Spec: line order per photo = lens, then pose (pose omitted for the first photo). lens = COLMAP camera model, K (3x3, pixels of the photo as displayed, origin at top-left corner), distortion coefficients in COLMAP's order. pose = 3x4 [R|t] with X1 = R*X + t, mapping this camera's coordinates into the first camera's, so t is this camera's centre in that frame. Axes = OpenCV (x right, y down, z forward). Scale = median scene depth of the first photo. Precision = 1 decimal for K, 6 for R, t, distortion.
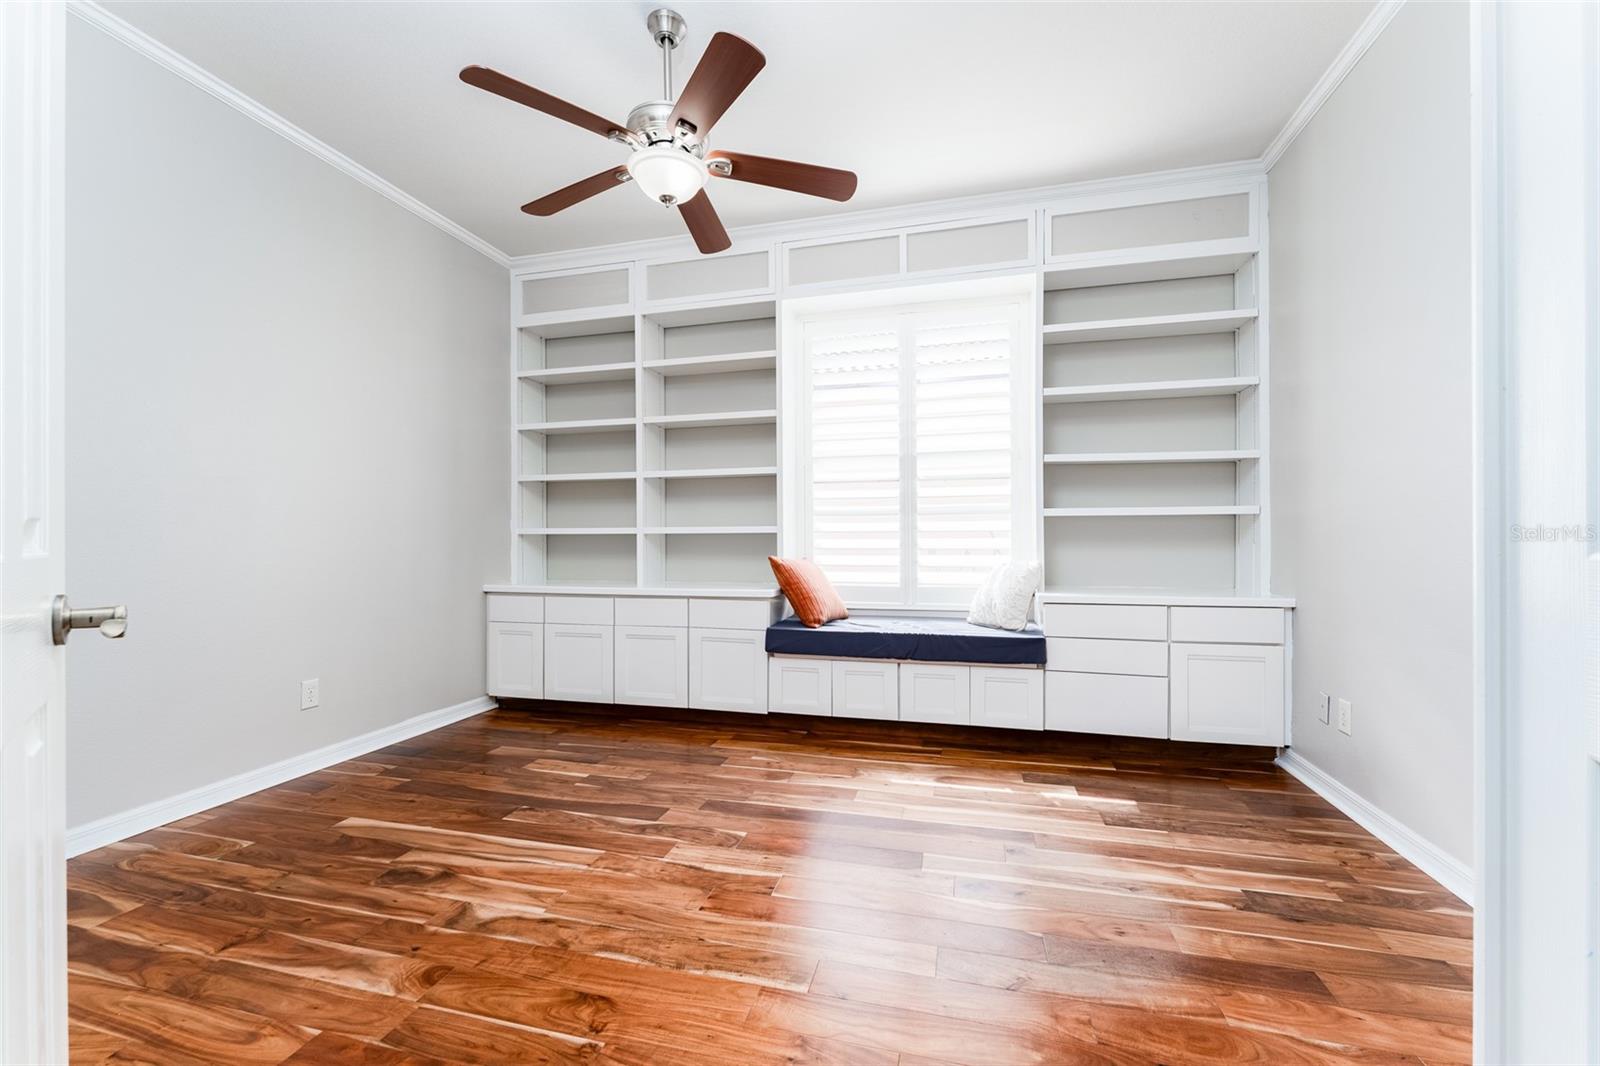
lens RADIAL K [[644.6, 0, 813.0], [0, 644.6, 540.8], [0, 0, 1]] dist [-0.000715, -0.000016]
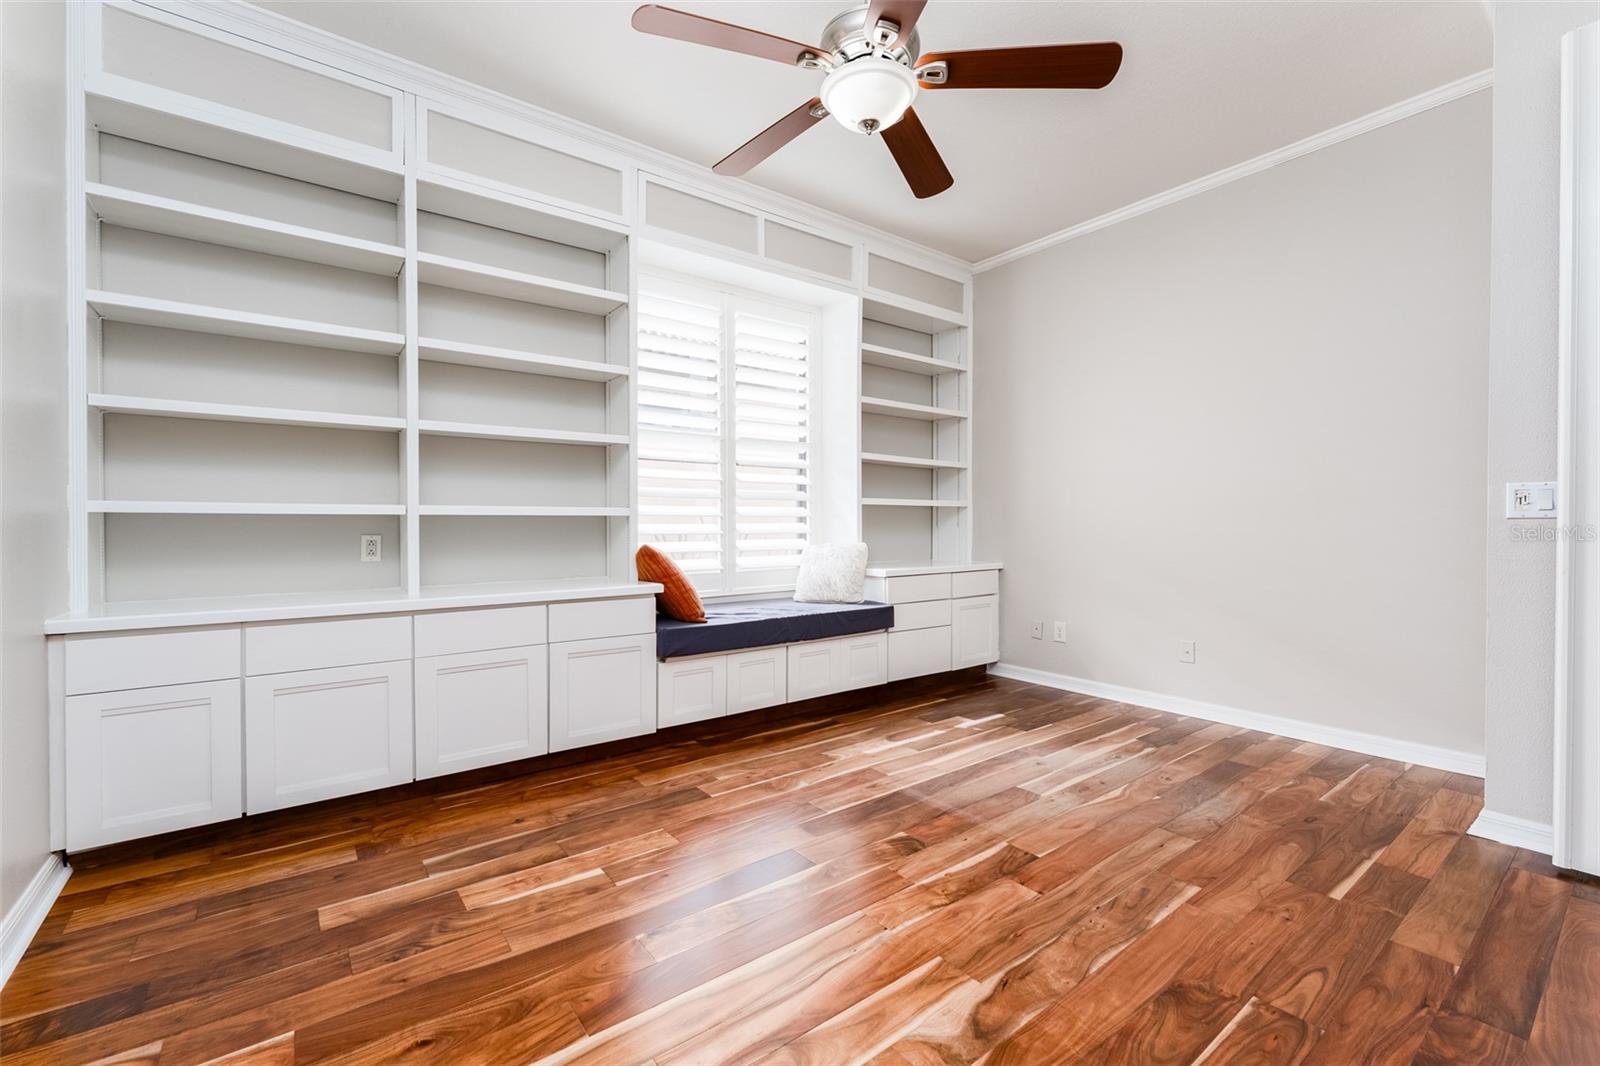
lens RADIAL K [[633.6, 0, 798.4], [0, 633.6, 530.7], [0, 0, 1]] dist [-0.002599, -0.000163]
pose [[0.640055, -0.006517, 0.768301, -0.640854], [0.000280, 0.999966, 0.008249, -0.000001], [-0.768329, -0.005065, 0.640035, 0.364326]]
